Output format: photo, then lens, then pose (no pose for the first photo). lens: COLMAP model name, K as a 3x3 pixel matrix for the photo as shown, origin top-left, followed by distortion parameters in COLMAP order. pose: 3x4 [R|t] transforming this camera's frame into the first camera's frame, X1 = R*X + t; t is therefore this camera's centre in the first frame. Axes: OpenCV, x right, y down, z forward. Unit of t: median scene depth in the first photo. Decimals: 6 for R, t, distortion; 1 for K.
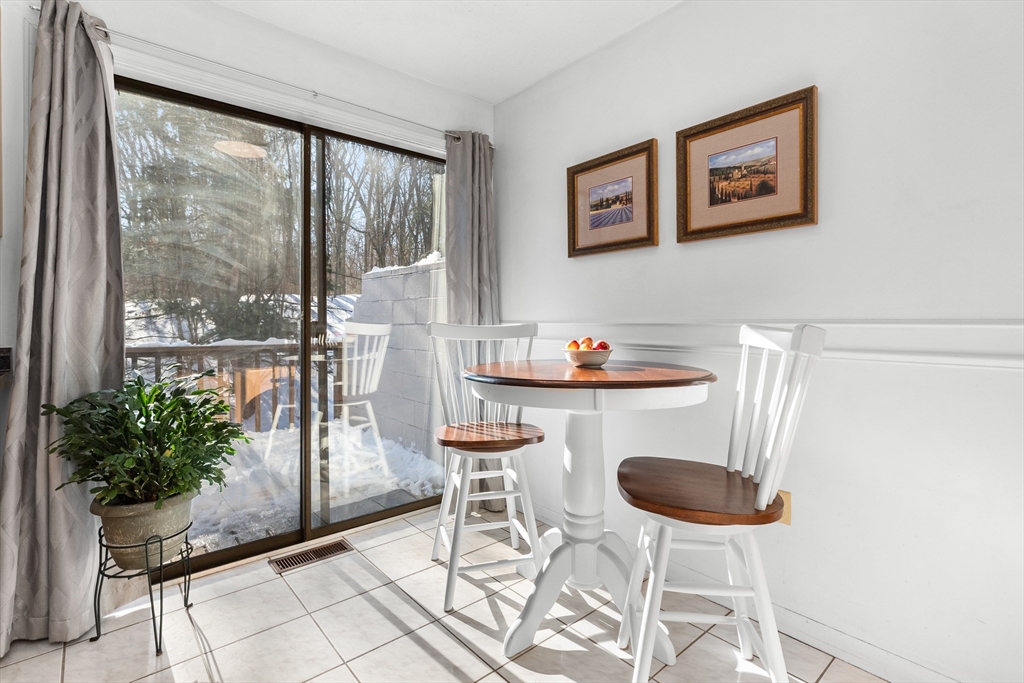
lens RADIAL K [[483.7, 0, 529.6], [0, 483.7, 329.2], [0, 0, 1]] dist [-0.001460, -0.000098]
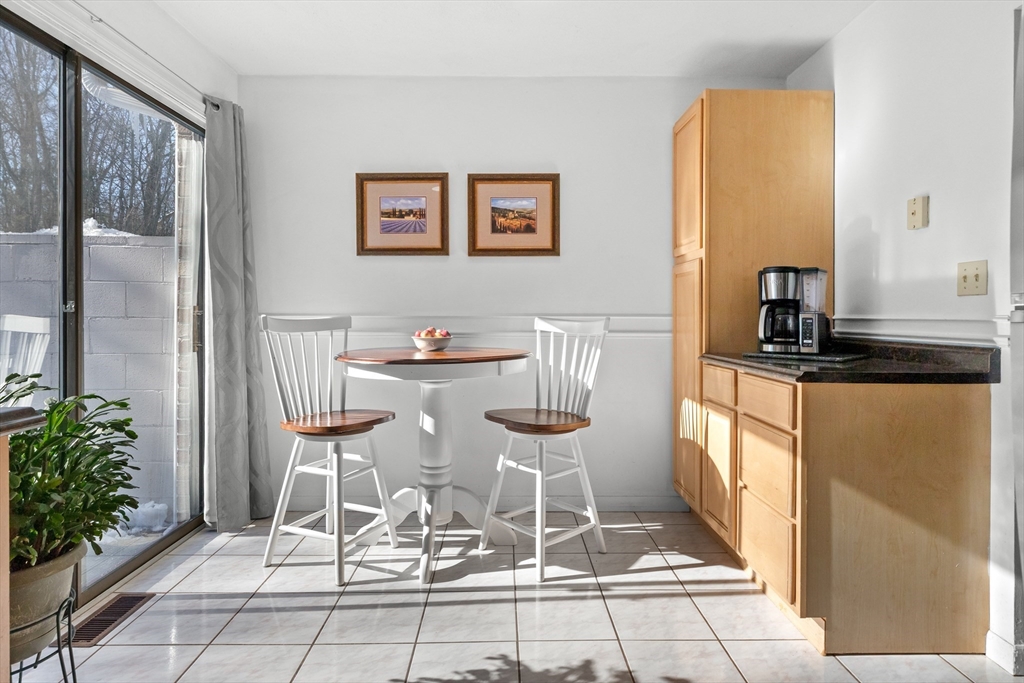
lens RADIAL K [[538.6, 0, 515.2], [0, 538.6, 316.8], [0, 0, 1]] dist [0.001358, 0.000926]
pose [[0.645324, -0.001538, 0.763908, -0.755963], [0.008098, 0.999956, -0.004827, -0.002287], [-0.763866, 0.009301, 0.645307, -0.062103]]
